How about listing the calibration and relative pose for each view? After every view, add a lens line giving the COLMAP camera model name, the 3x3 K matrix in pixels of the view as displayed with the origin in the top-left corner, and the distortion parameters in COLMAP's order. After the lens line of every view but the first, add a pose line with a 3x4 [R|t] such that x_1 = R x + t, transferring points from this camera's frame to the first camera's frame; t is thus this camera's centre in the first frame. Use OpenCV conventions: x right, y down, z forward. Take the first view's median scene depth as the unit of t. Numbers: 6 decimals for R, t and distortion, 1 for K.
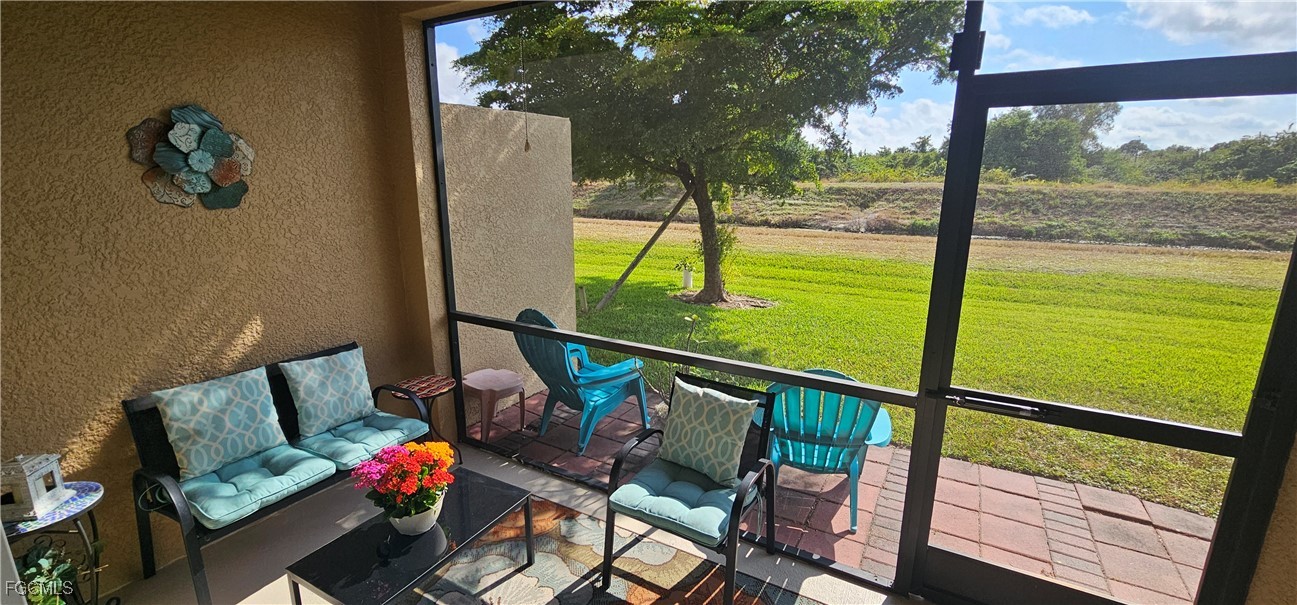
lens RADIAL K [[536.7, 0, 640.7], [0, 536.7, 302.8], [0, 0, 1]] dist [-0.002384, 0.001071]
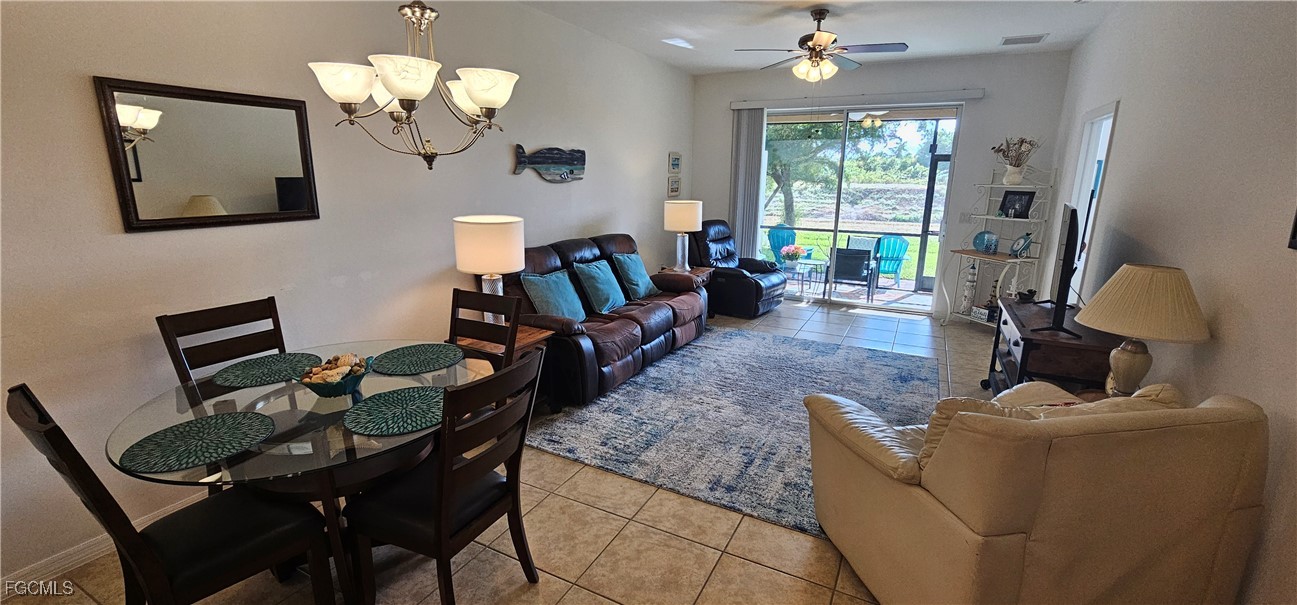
lens RADIAL K [[536.7, 0, 642.6], [0, 536.7, 298.9], [0, 0, 1]] dist [-0.002384, 0.001071]
pose [[0.999170, 0.001211, 0.040706, -0.095923], [-0.000928, 0.999975, -0.006957, 0.039123], [-0.040713, 0.006914, 0.999147, -0.162207]]
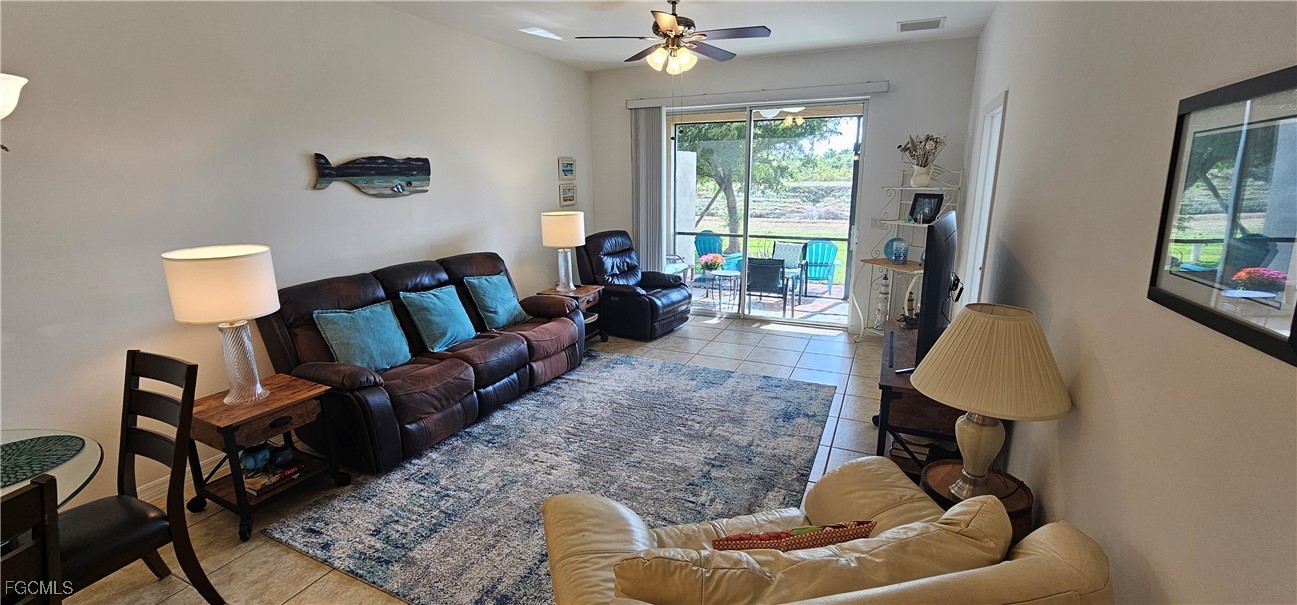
lens RADIAL K [[536.7, 0, 641.4], [0, 536.7, 300.0], [0, 0, 1]] dist [-0.002384, 0.001071]
pose [[0.996303, -0.028228, 0.081137, -0.067265], [0.028869, 0.999561, -0.006732, 0.033253], [-0.080911, 0.009049, 0.996680, -0.145088]]
